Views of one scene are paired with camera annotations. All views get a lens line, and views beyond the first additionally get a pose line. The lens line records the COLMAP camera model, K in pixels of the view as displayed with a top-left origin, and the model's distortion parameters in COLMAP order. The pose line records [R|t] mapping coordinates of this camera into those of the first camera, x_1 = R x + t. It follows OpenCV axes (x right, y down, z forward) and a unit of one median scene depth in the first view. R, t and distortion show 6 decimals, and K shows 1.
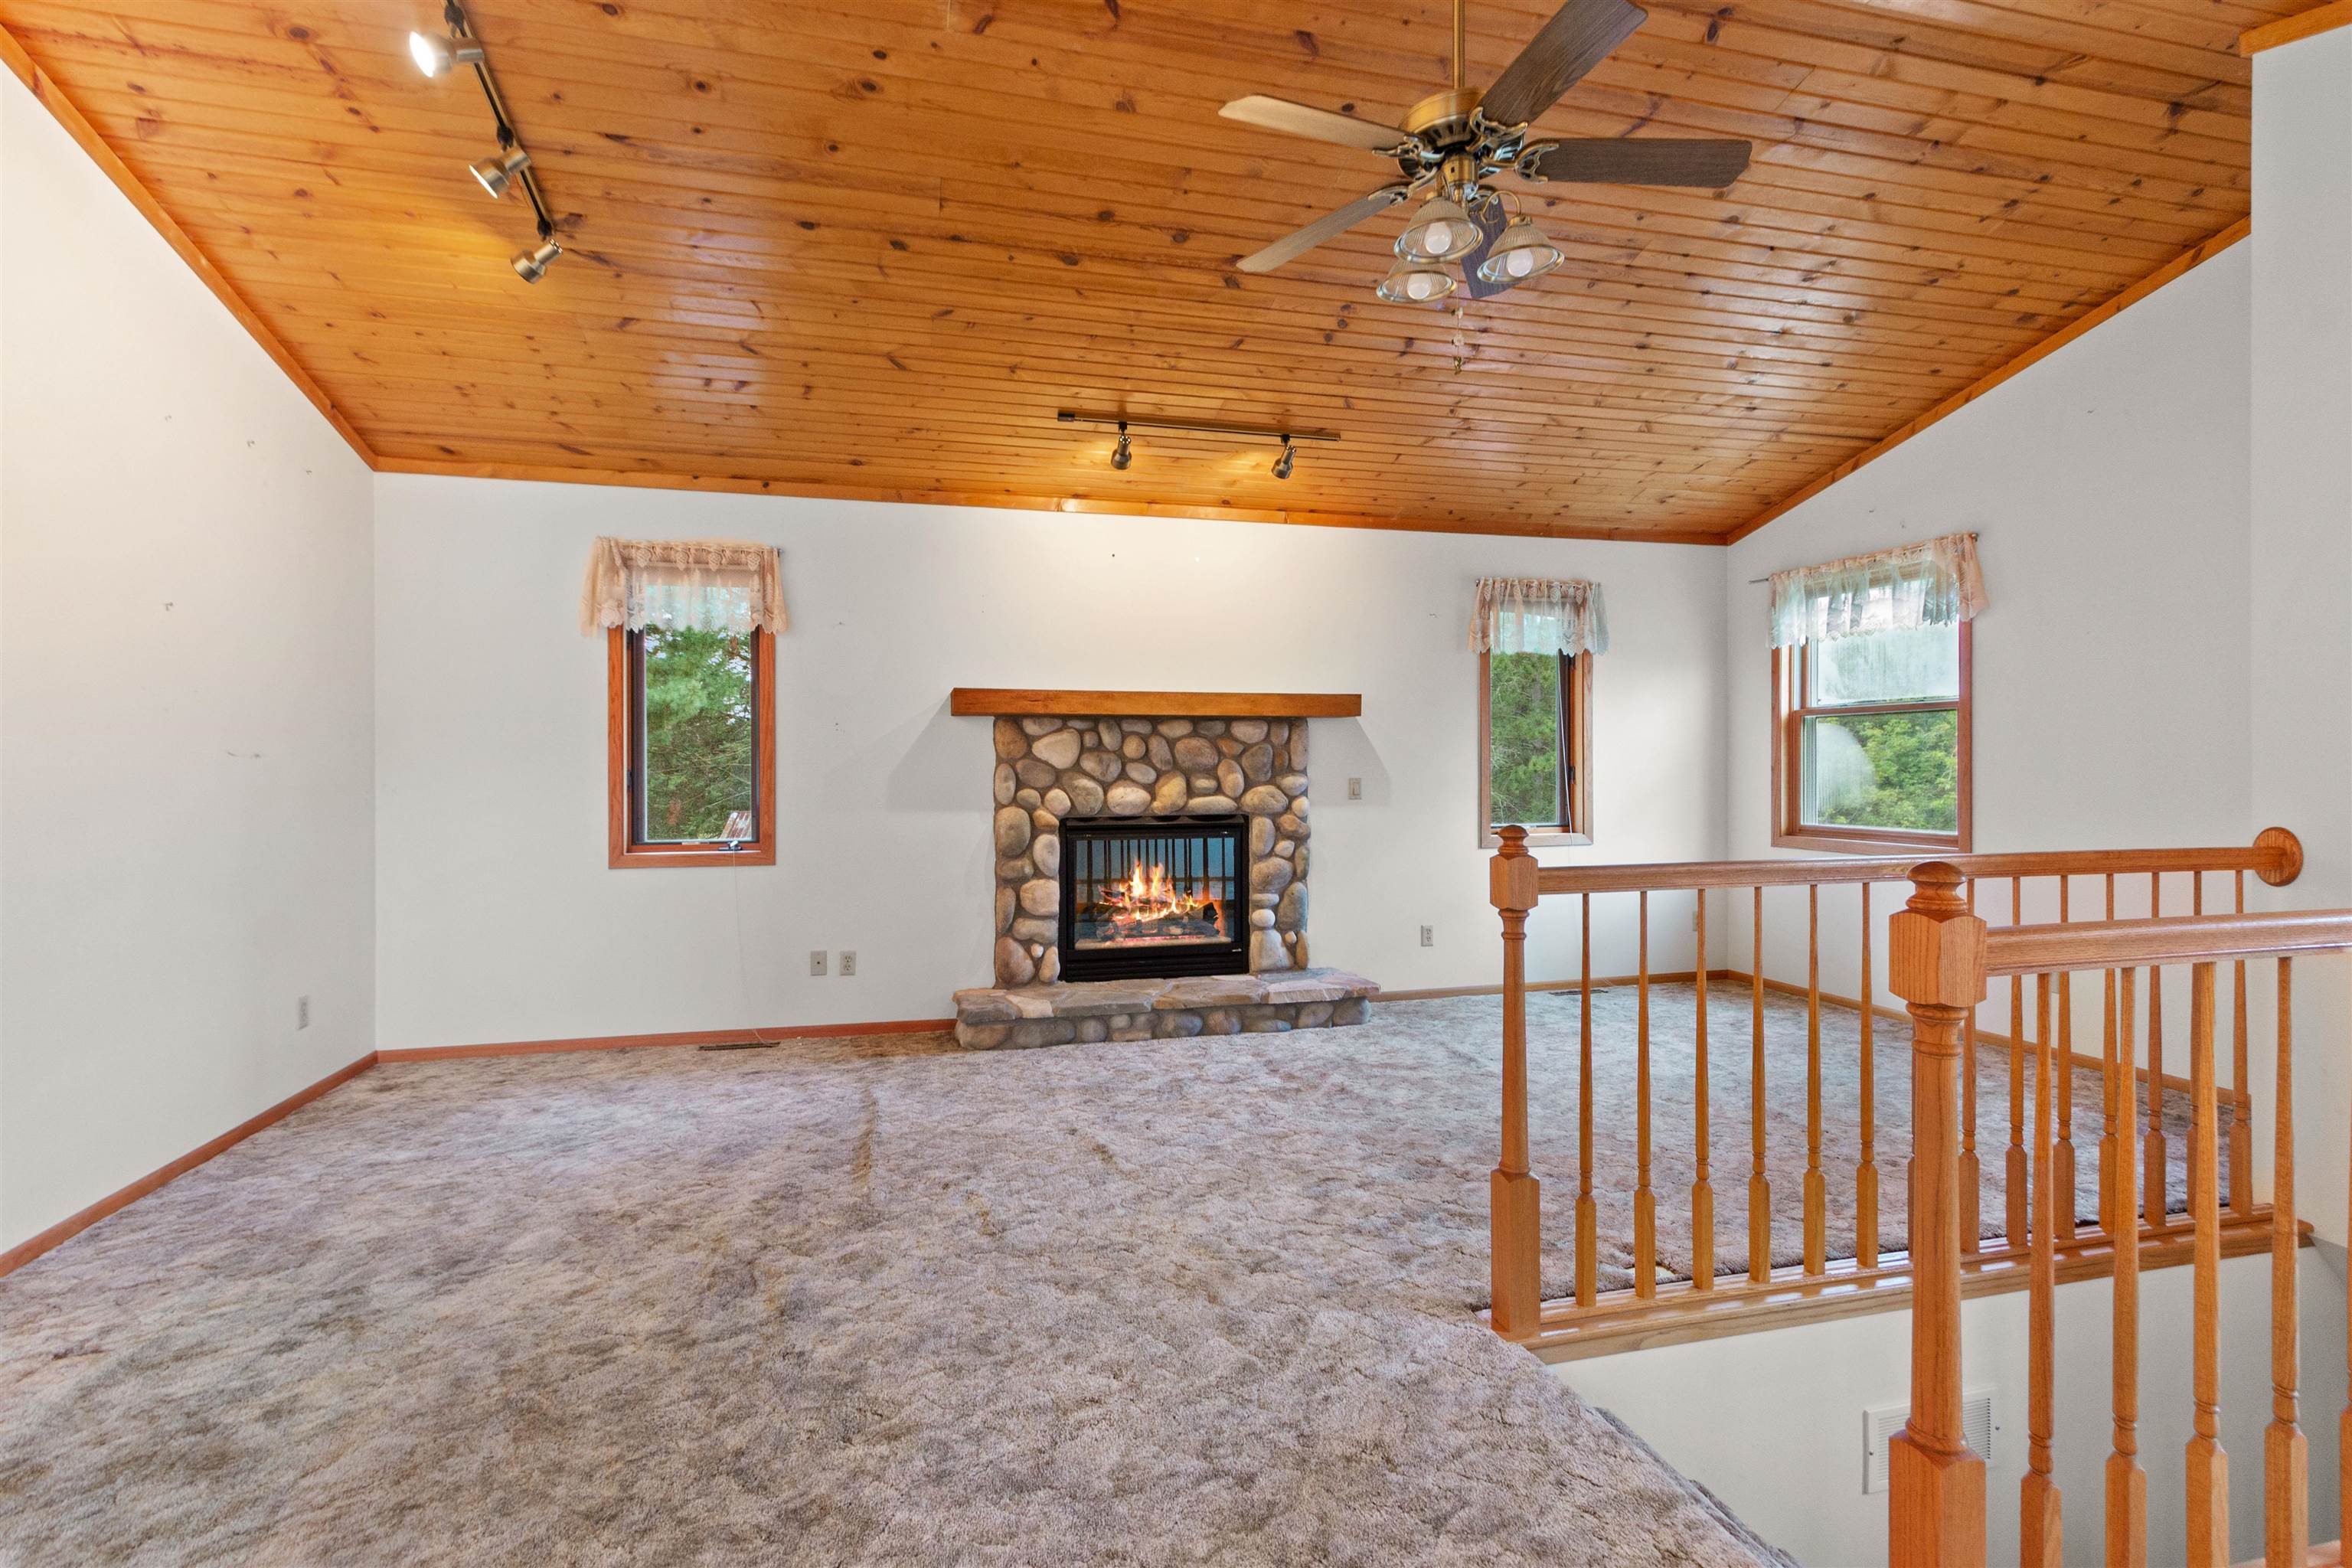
lens RADIAL K [[1120.9, 0, 1176.0], [0, 1120.9, 784.0], [0, 0, 1]] dist [0.001365, -0.000292]
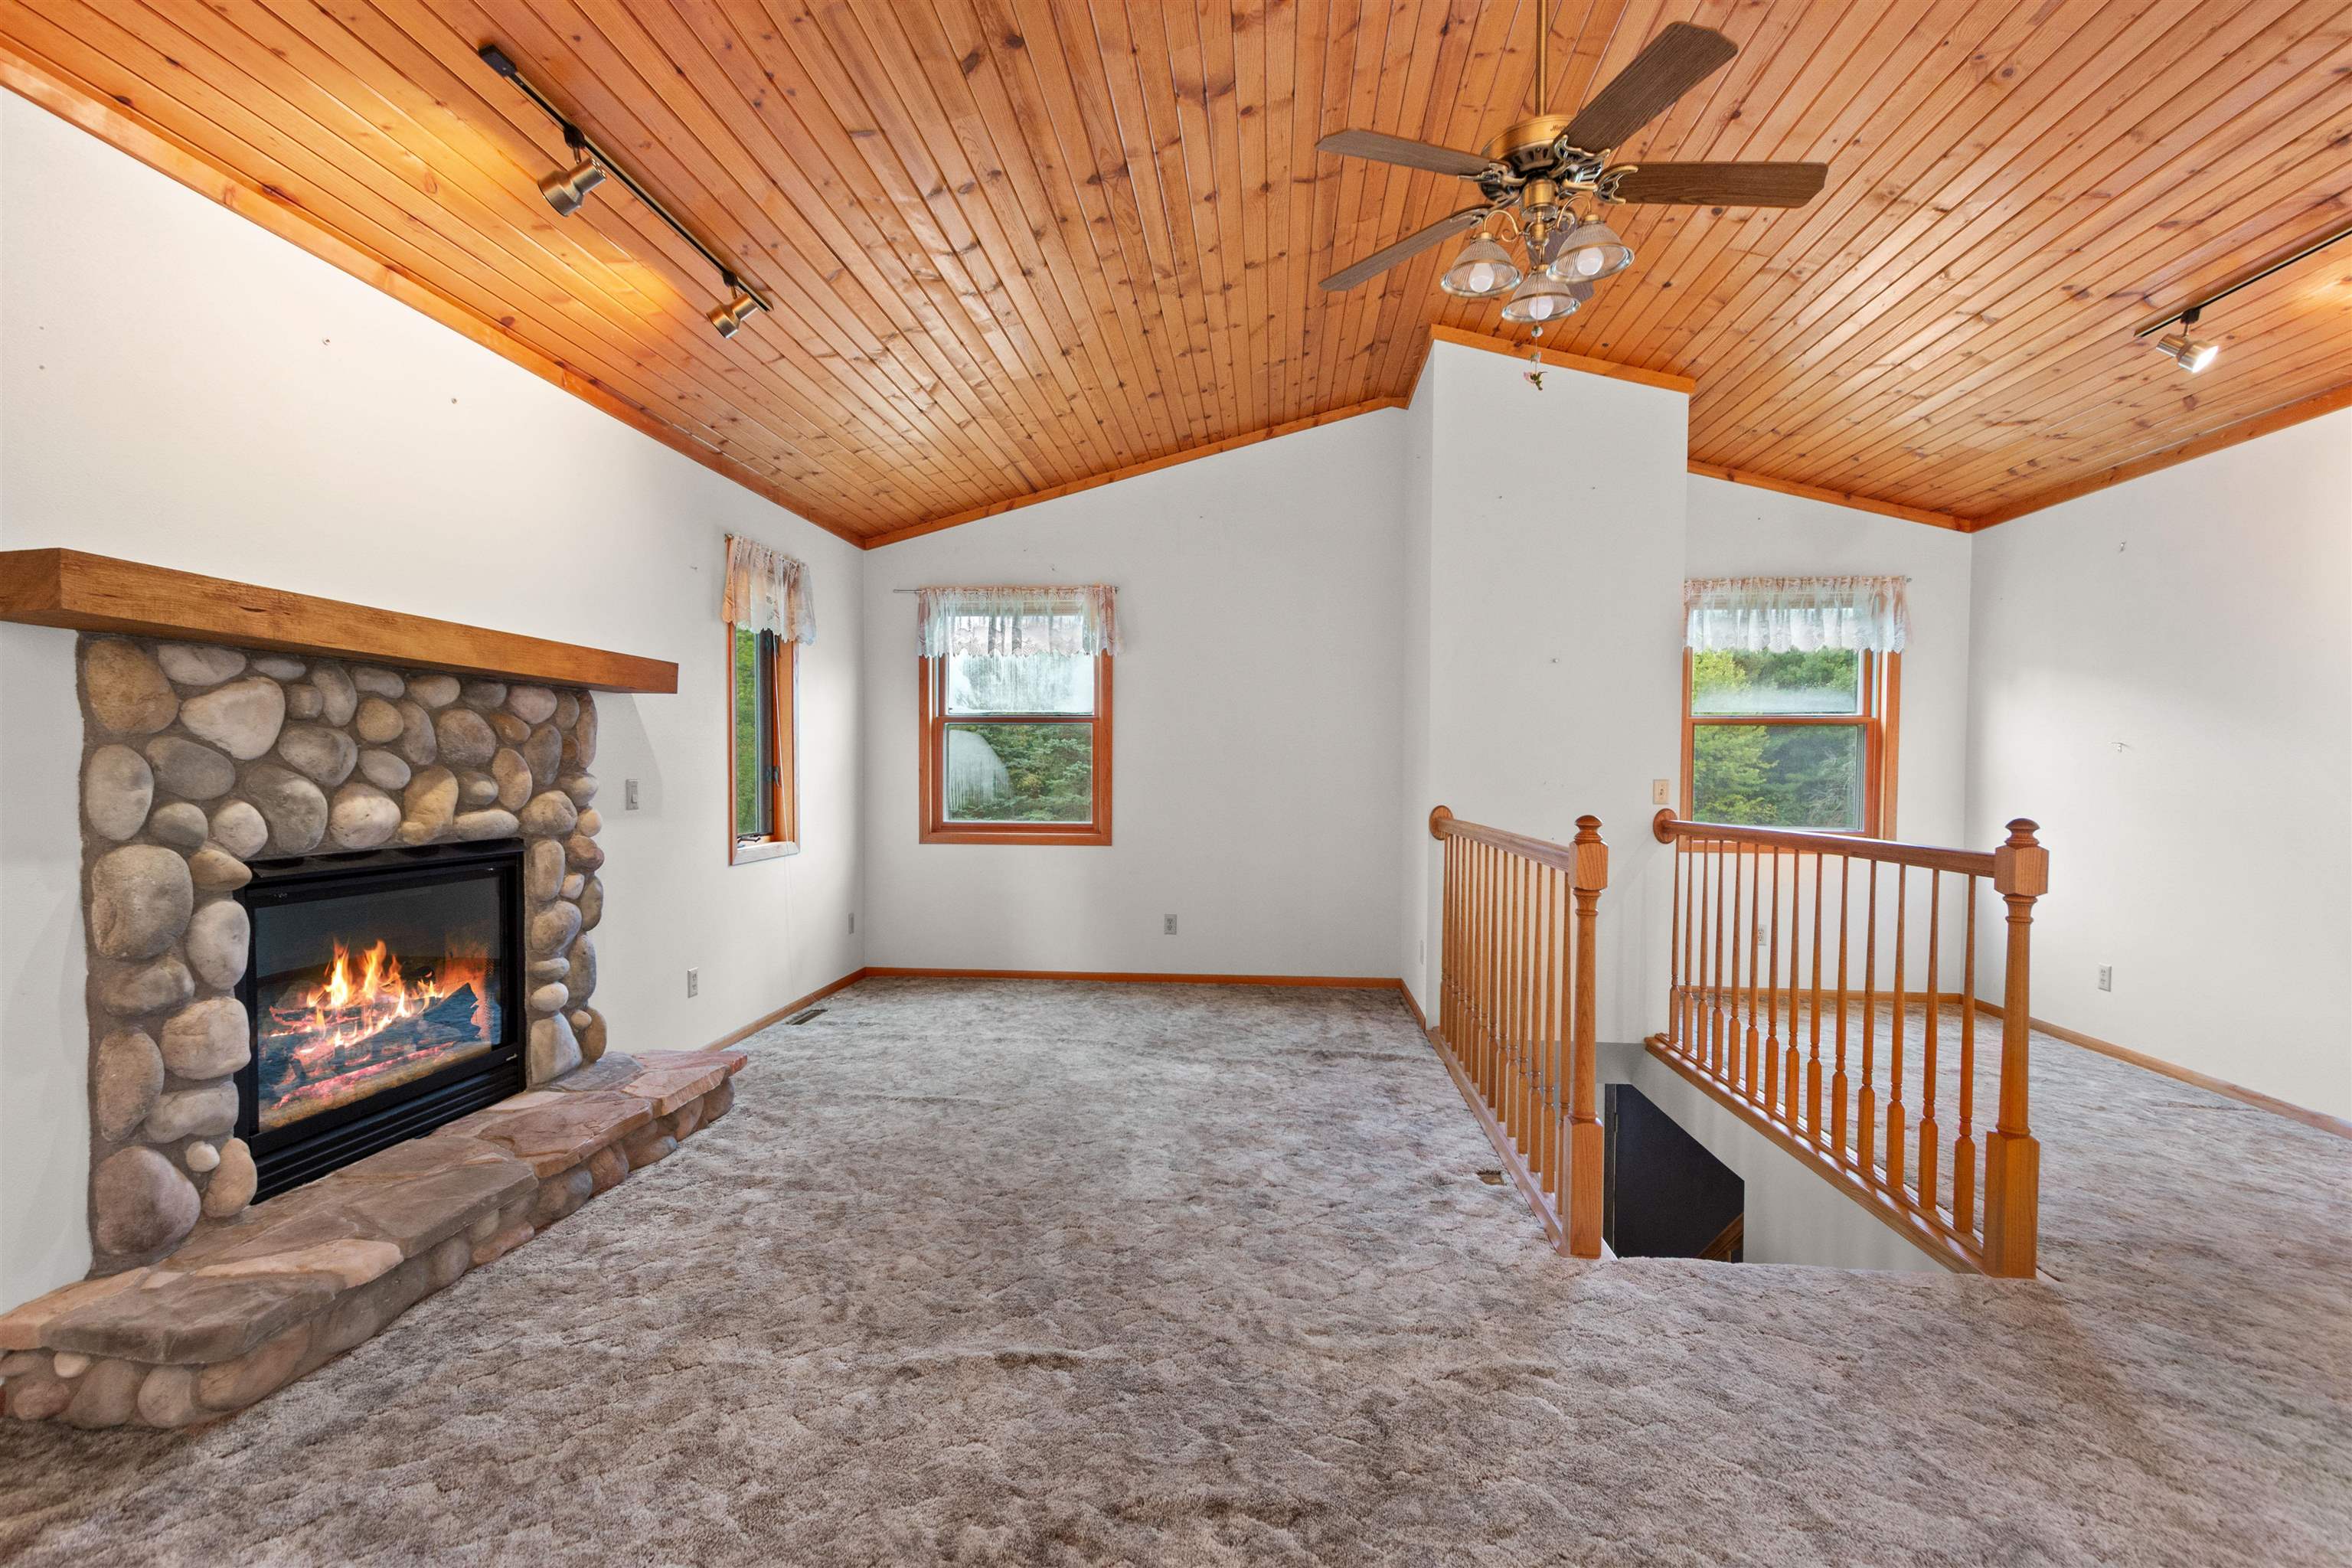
lens RADIAL K [[1085.5, 0, 1175.3], [0, 1085.5, 814.3], [0, 0, 1]] dist [0.004944, 0.000061]
pose [[0.332507, -0.031163, 0.942586, -0.400700], [0.012287, 0.999512, 0.028711, 0.001416], [-0.943021, 0.002035, 0.332728, 0.471874]]
